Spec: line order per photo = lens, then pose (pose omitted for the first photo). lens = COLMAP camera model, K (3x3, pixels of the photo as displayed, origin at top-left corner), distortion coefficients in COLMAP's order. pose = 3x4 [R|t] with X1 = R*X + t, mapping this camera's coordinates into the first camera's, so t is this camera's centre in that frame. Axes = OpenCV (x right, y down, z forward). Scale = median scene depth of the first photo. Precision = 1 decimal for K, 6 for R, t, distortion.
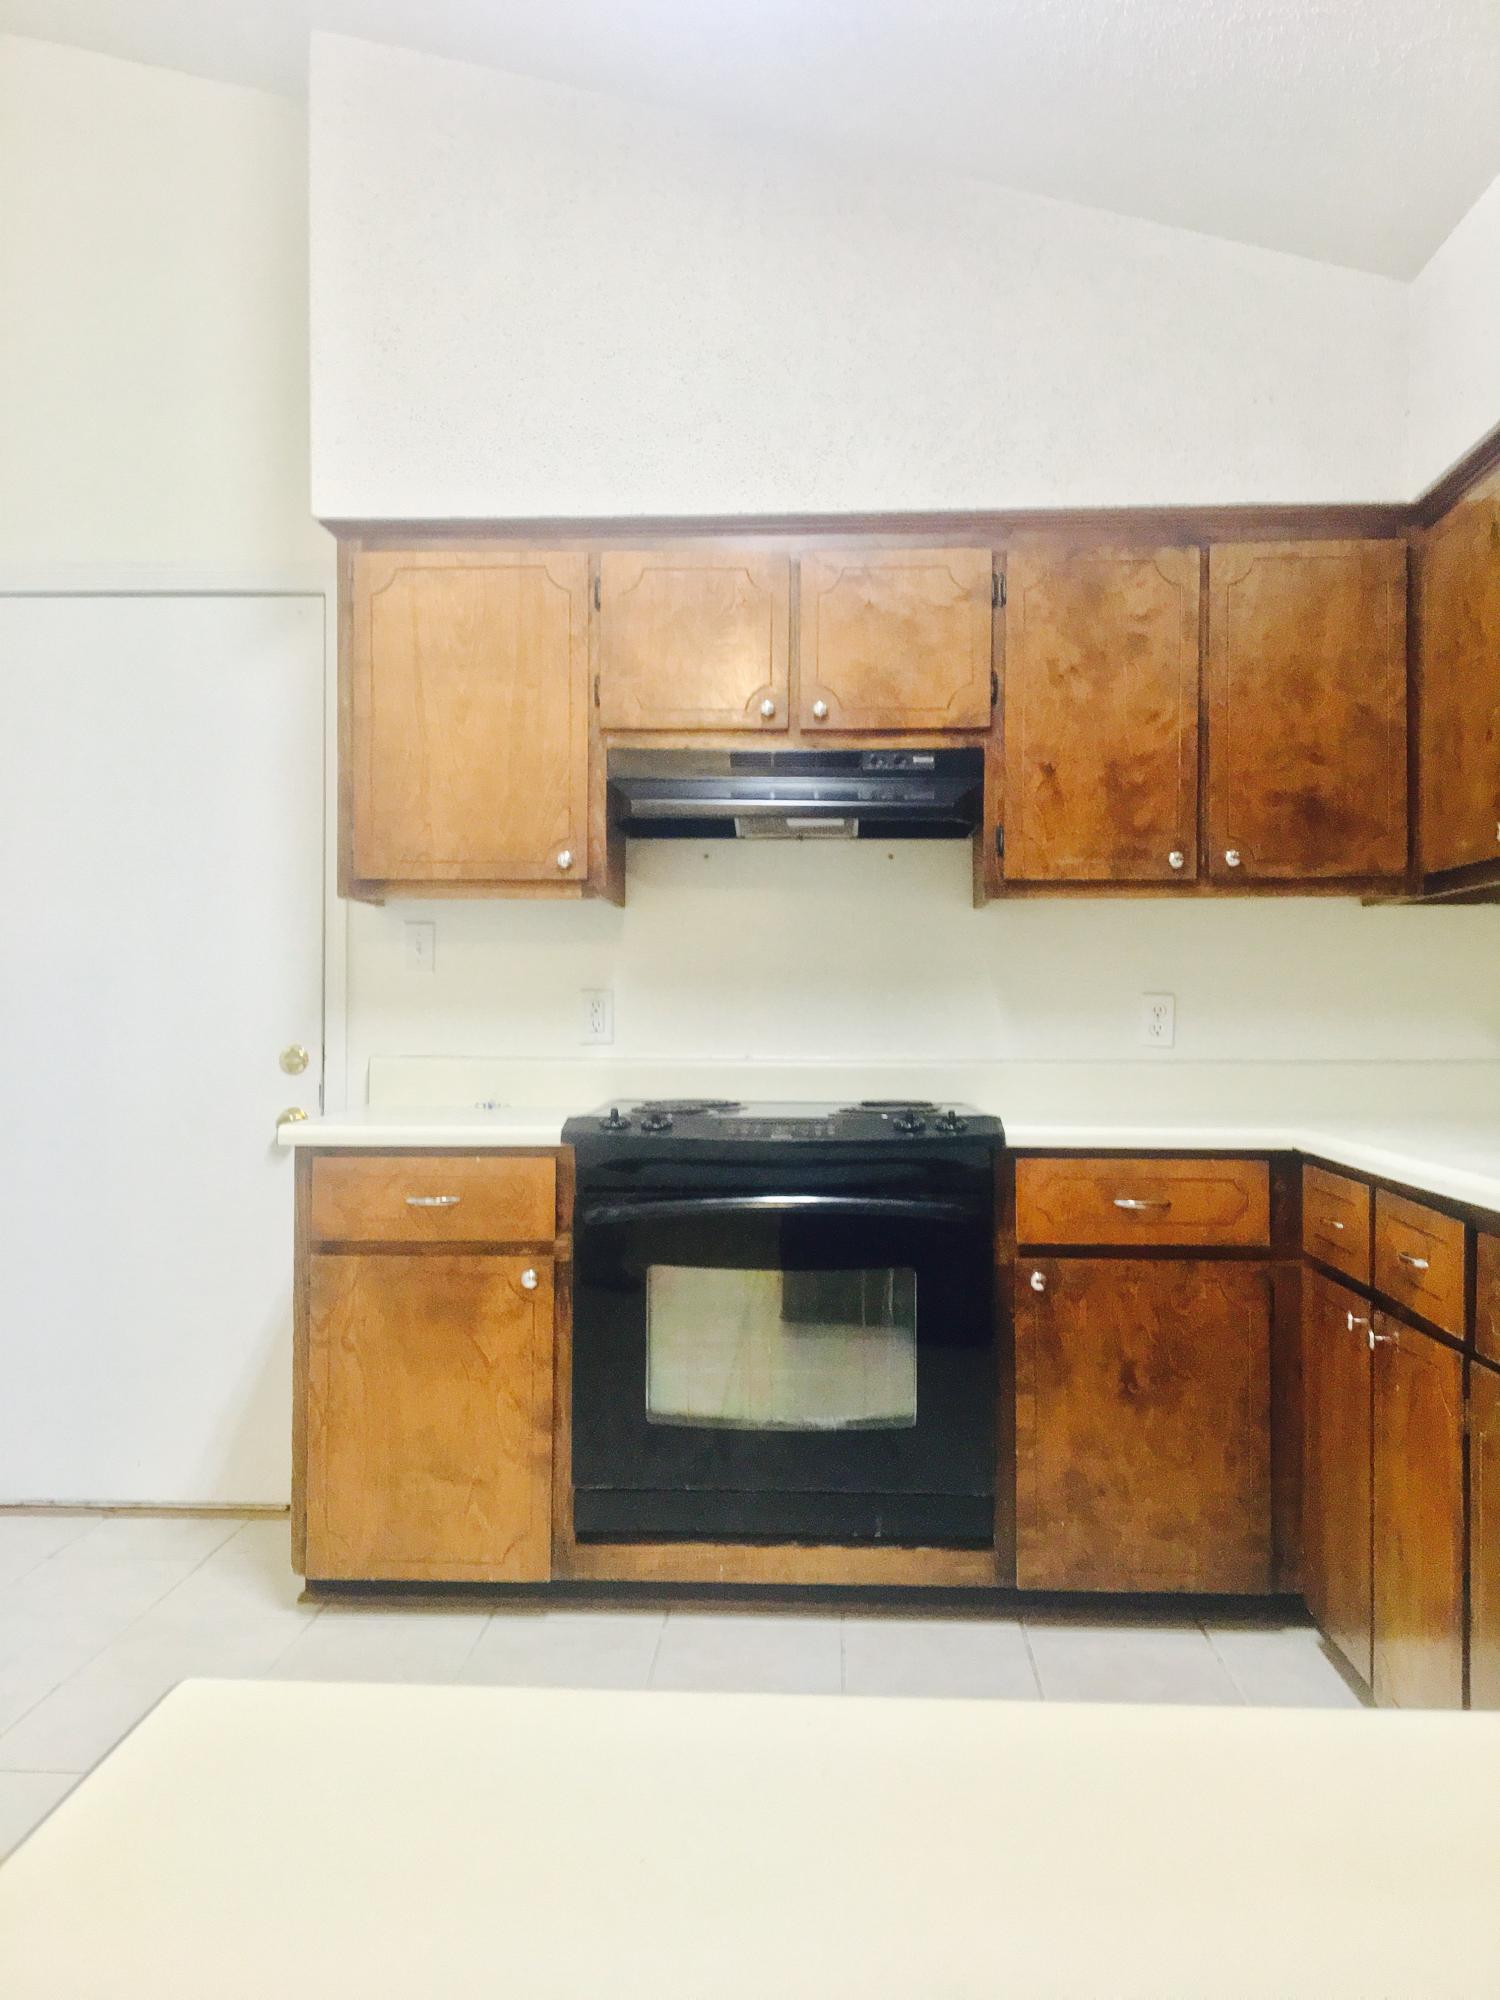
lens RADIAL K [[1685.4, 0, 750.0], [0, 1685.4, 1000.0], [0, 0, 1]] dist [0.103560, -0.220160]
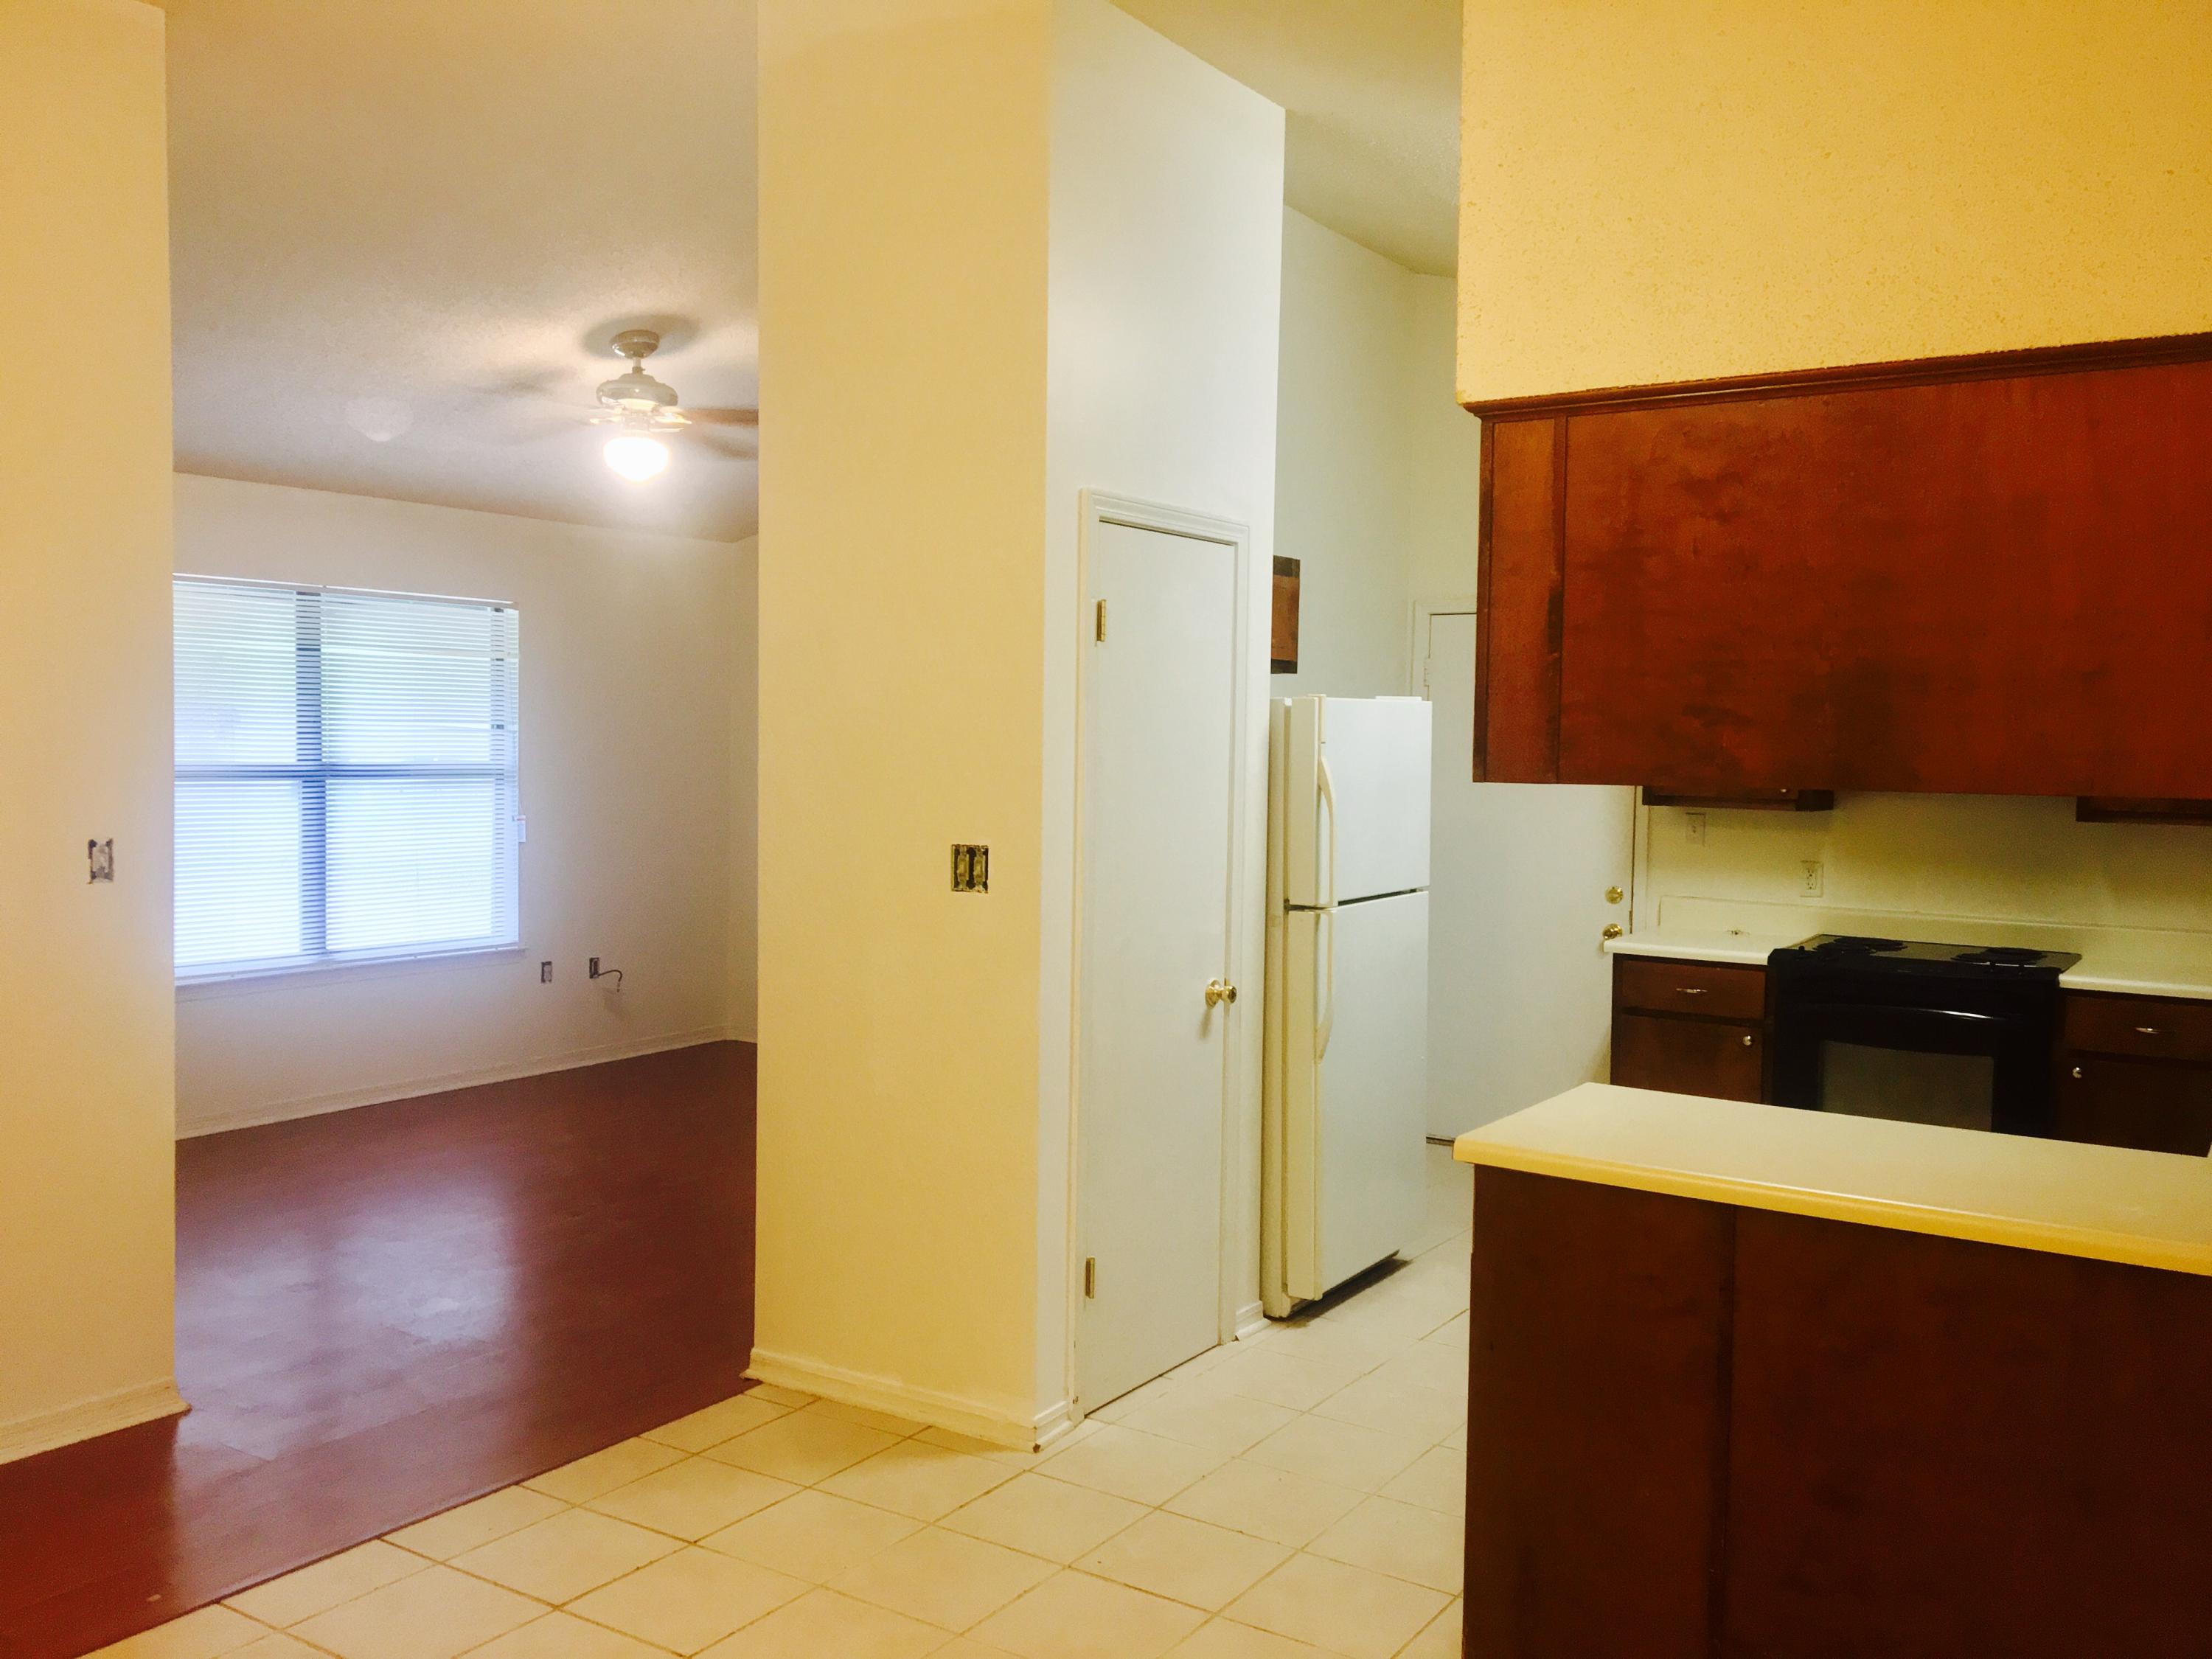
lens RADIAL K [[1864.0, 0, 1106.0], [0, 1864.0, 829.5], [0, 0, 1]] dist [0.103560, -0.220160]
pose [[0.863843, 0.040653, -0.502118, 0.251806], [-0.013968, 0.998288, 0.056793, -0.145480], [0.503567, -0.042047, 0.862932, -0.949351]]
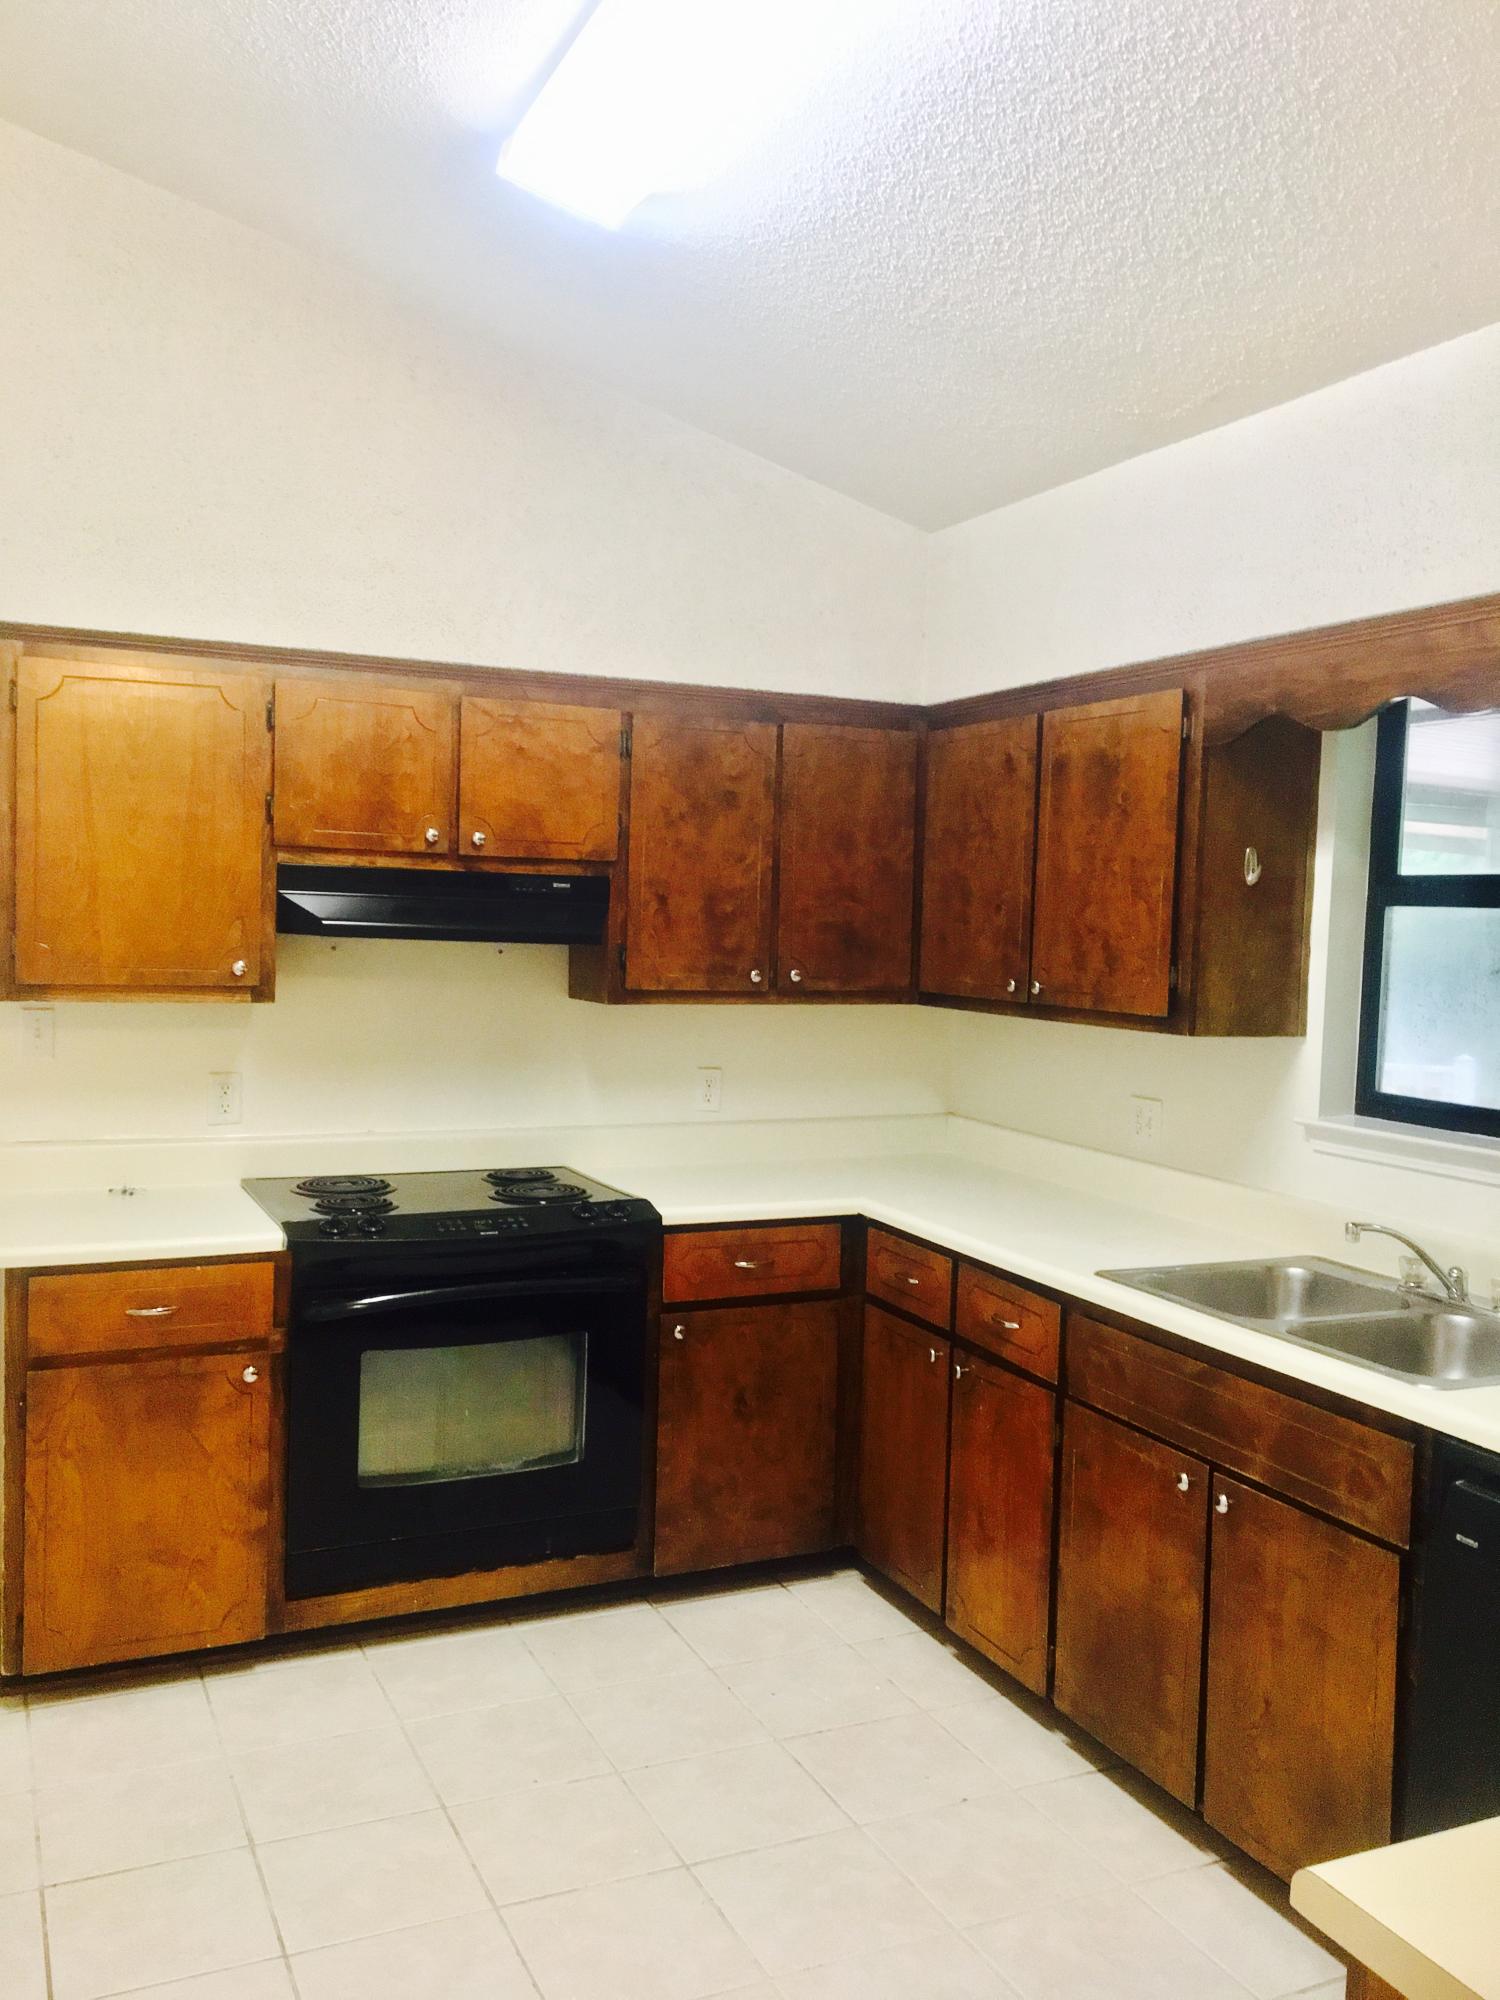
lens RADIAL K [[1685.4, 0, 750.0], [0, 1685.4, 1000.0], [0, 0, 1]] dist [0.103560, -0.220160]
pose [[0.884388, -0.002837, 0.466743, -0.345795], [-0.030253, 0.997530, 0.063386, -0.149932], [-0.465771, -0.070178, 0.882118, -0.097363]]
